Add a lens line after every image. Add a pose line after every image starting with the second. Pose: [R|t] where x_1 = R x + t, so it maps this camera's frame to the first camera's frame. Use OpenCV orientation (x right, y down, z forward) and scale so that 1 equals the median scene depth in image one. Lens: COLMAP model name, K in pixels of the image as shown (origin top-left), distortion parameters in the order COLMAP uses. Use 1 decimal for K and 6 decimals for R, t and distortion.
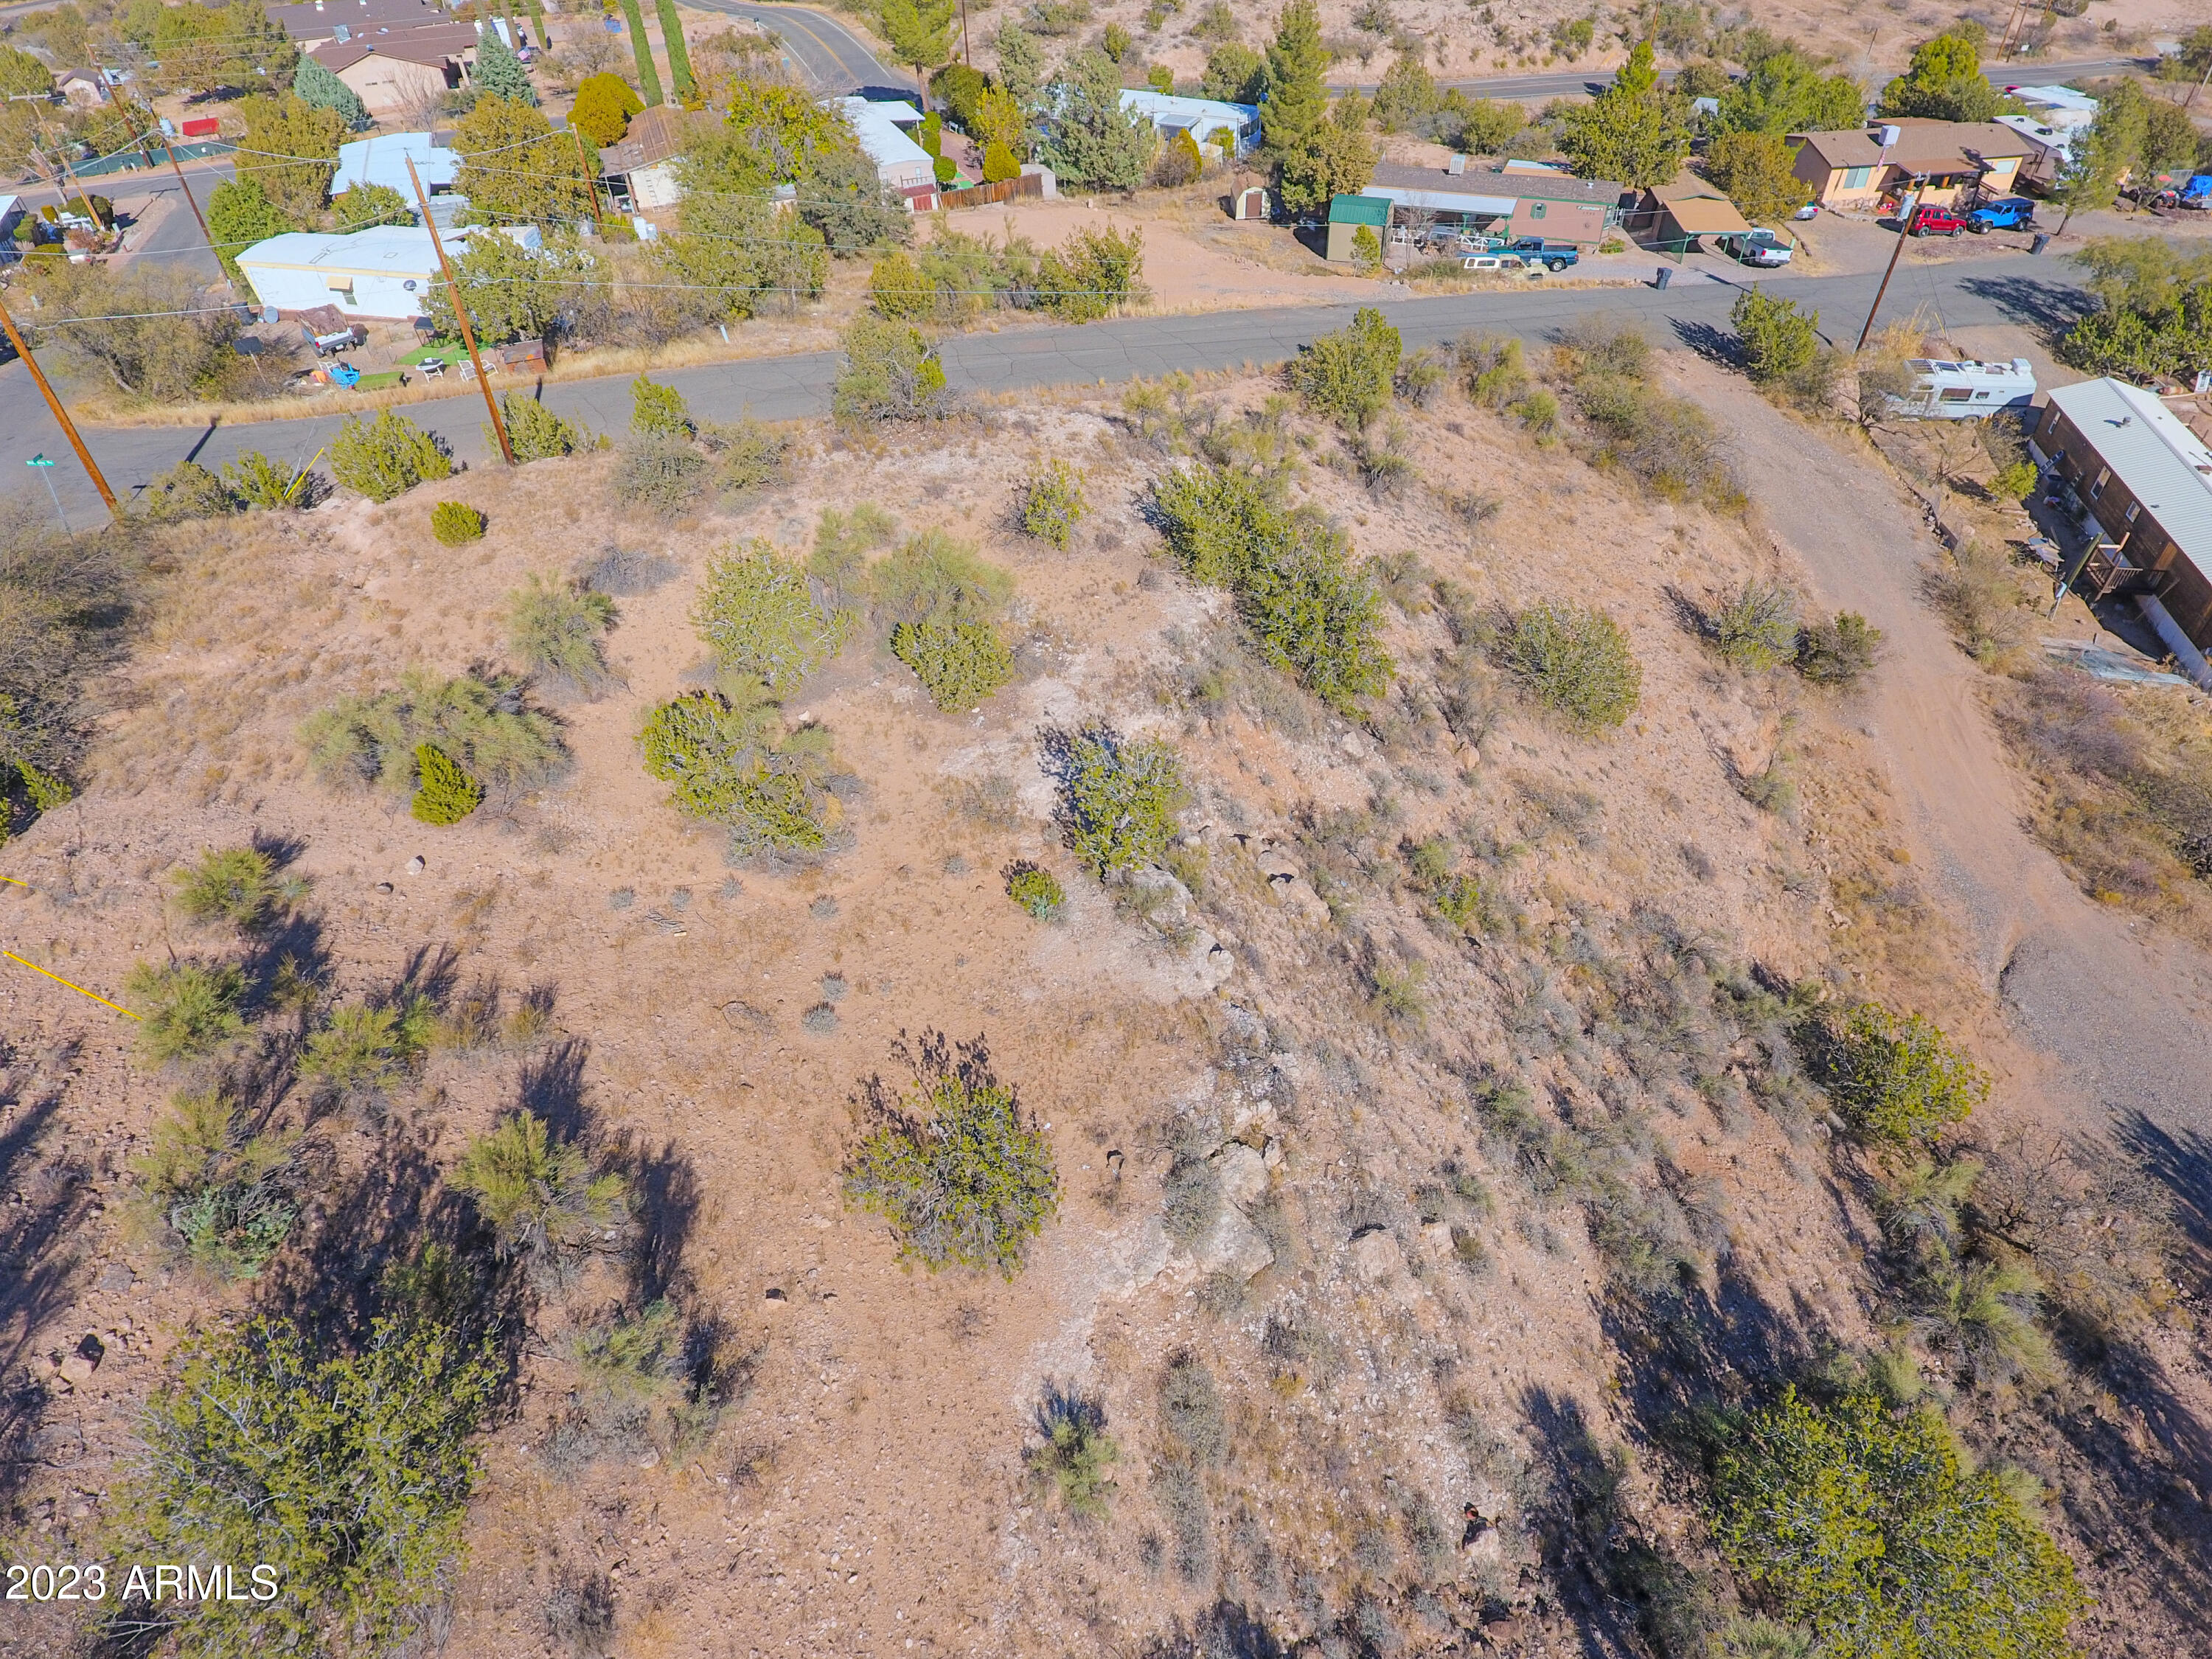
lens RADIAL K [[1295.8, 0, 1101.0], [0, 1295.8, 848.0], [0, 0, 1]] dist [-0.002770, -0.000829]
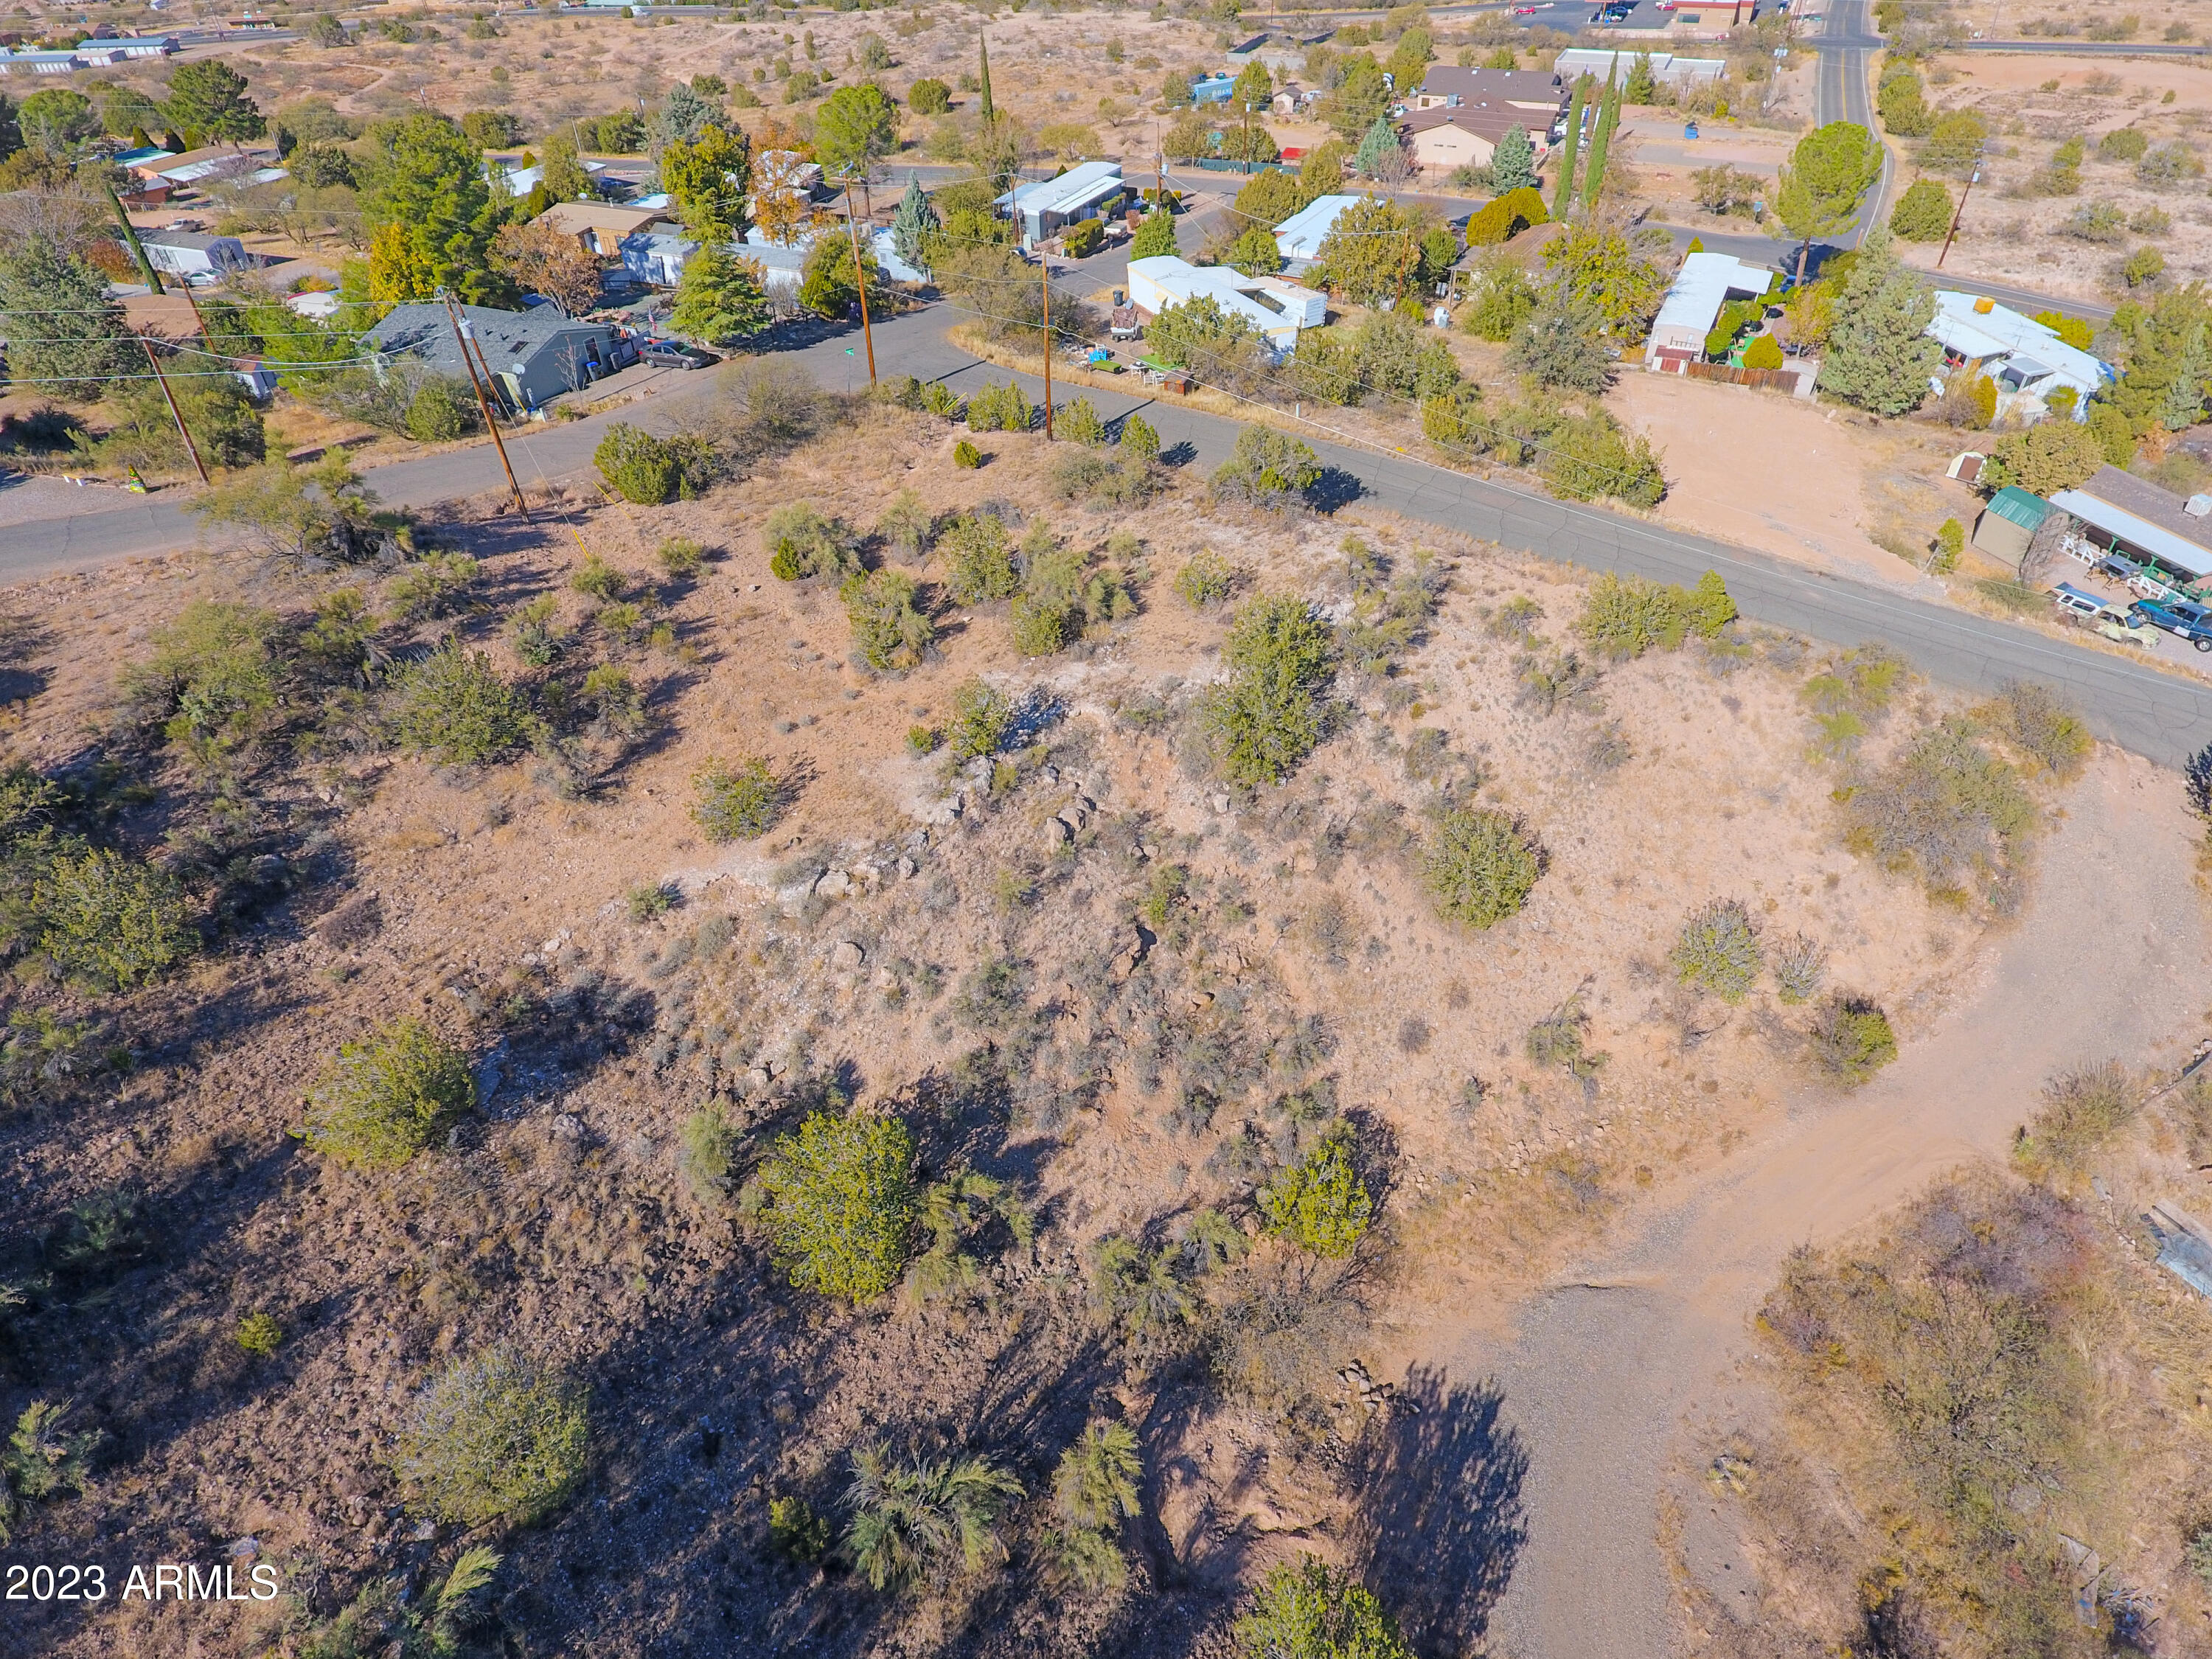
lens RADIAL K [[1295.8, 0, 1102.0], [0, 1295.8, 841.8], [0, 0, 1]] dist [-0.002770, -0.000829]
pose [[0.652824, 0.504485, -0.565081, 0.758730], [-0.514407, 0.842833, 0.158170, -0.163382], [0.556063, 0.187424, 0.809732, -0.175534]]
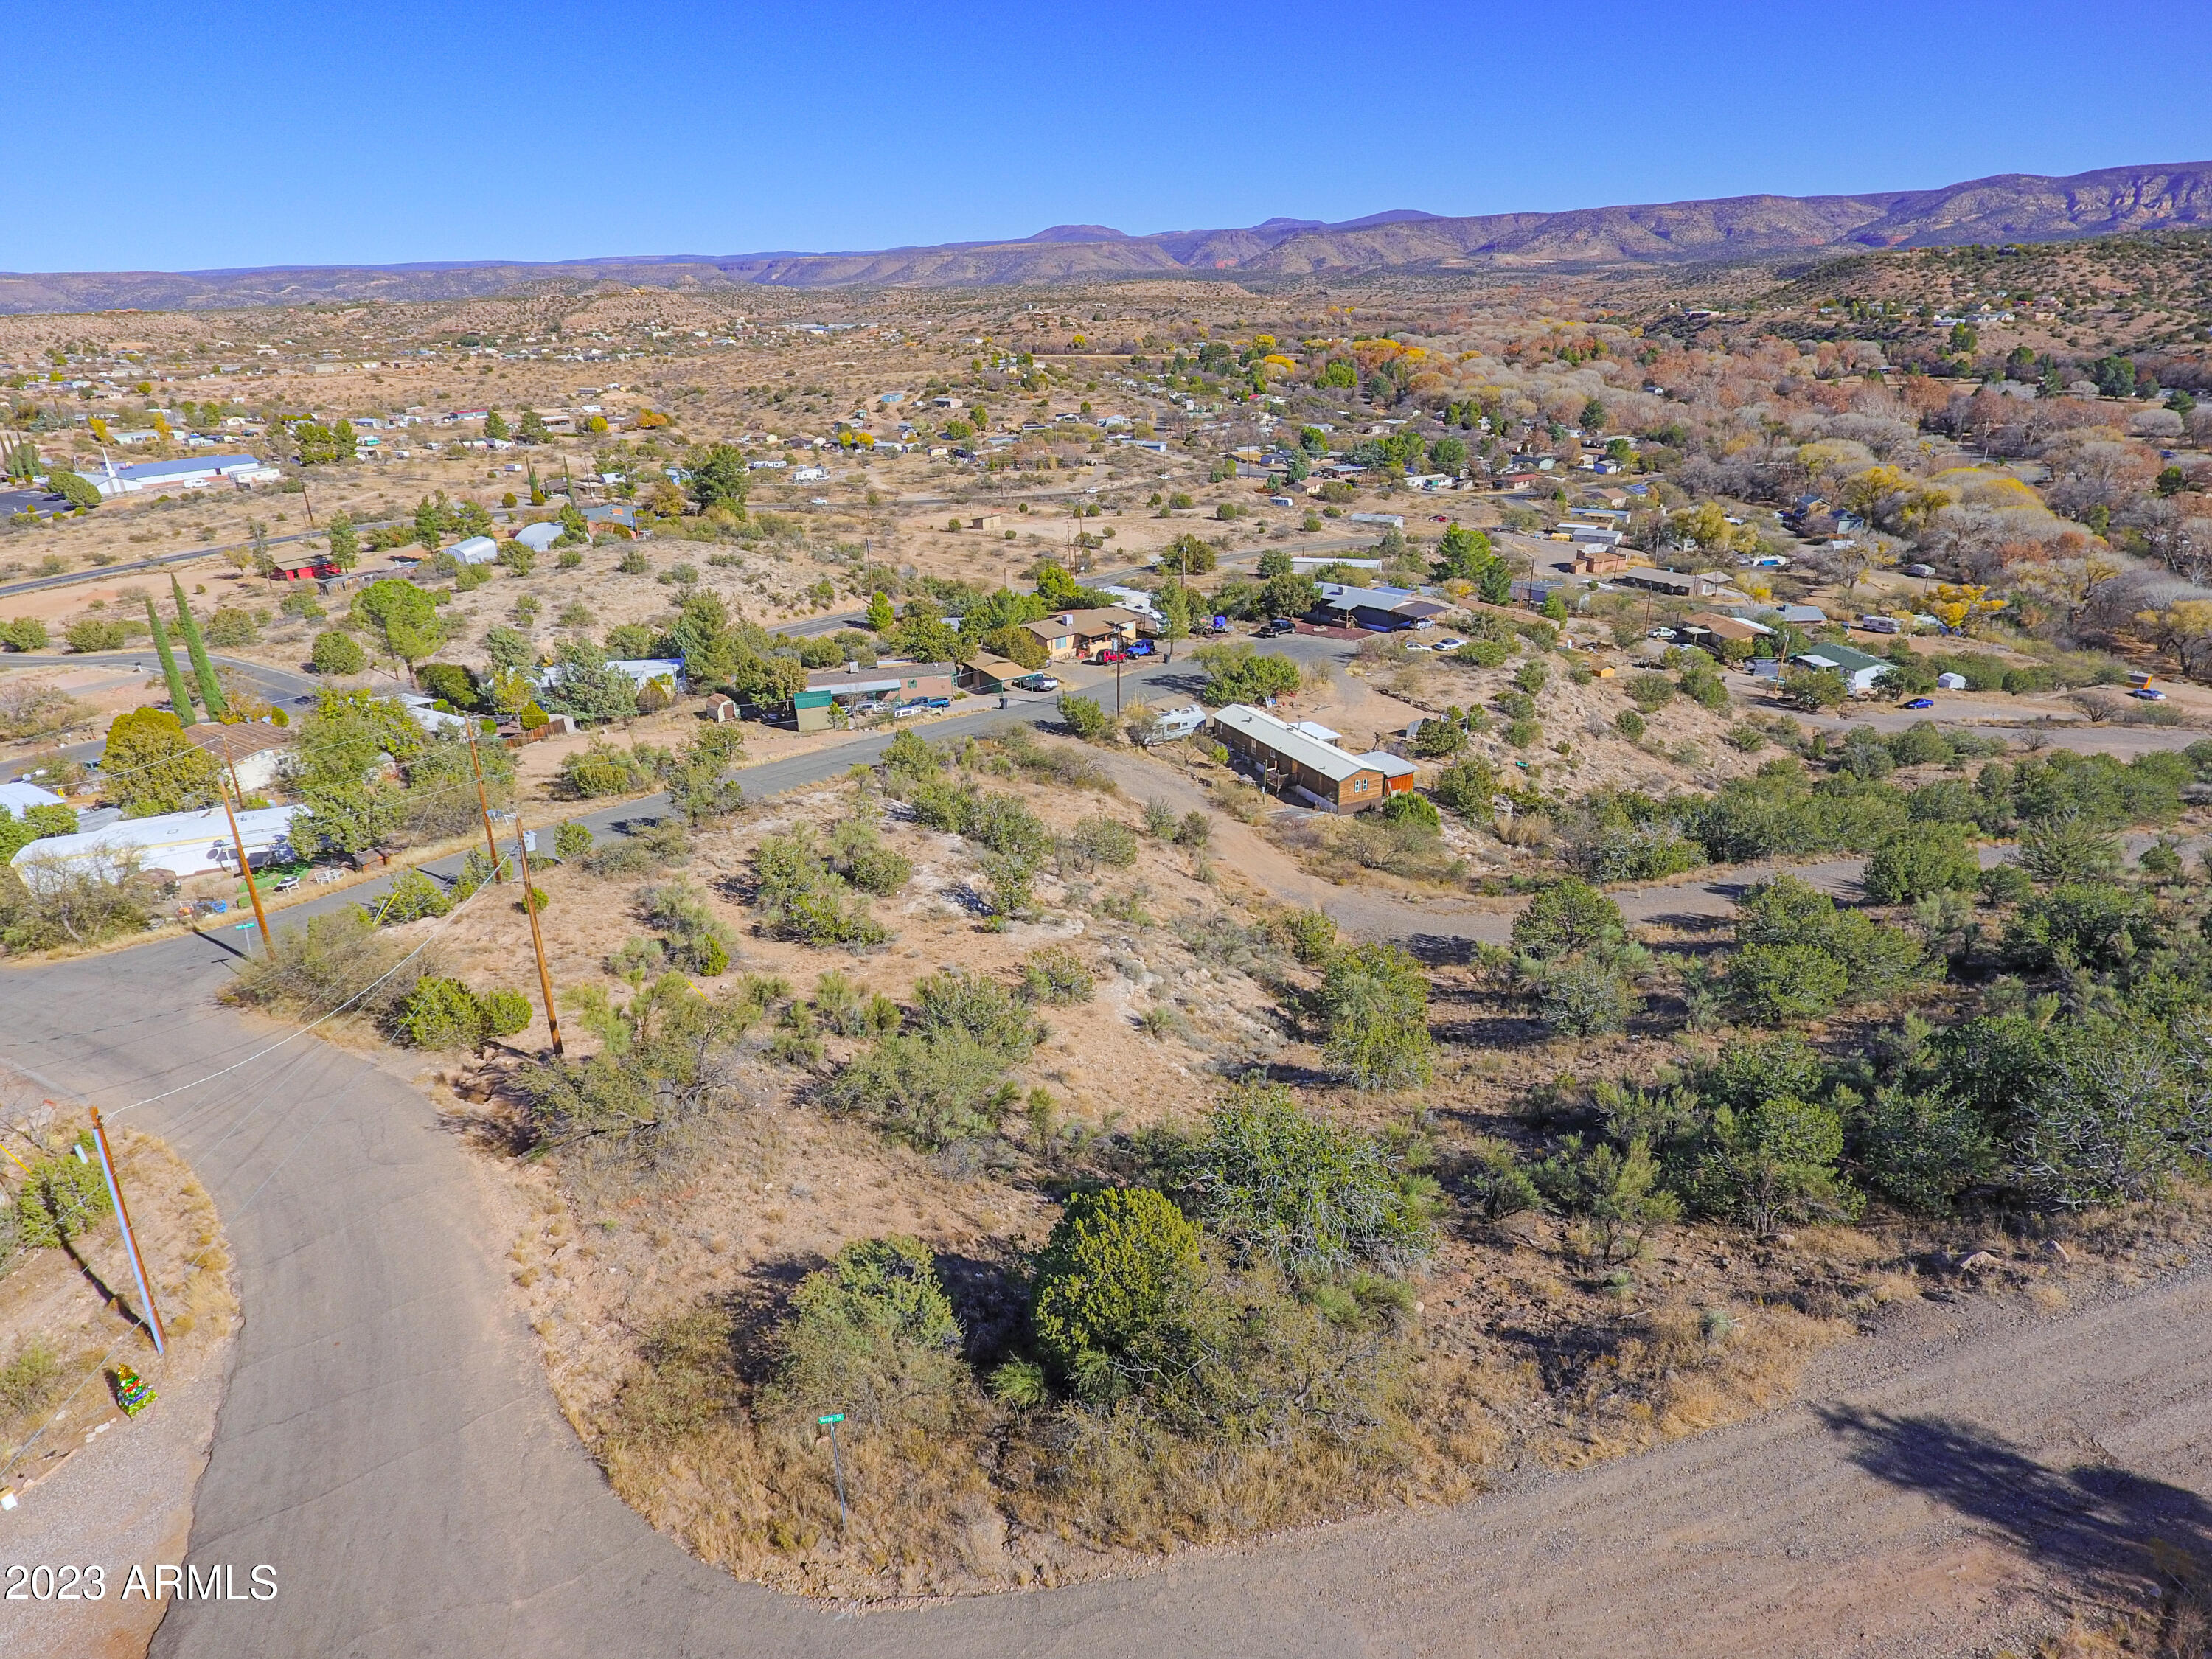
lens RADIAL K [[1295.8, 0, 1103.0], [0, 1295.8, 849.2], [0, 0, 1]] dist [-0.002770, -0.000829]
pose [[0.823987, -0.214397, 0.524479, -0.678471], [0.389533, 0.886554, -0.249573, 0.359229], [-0.411471, 0.409947, 0.814024, -0.635914]]
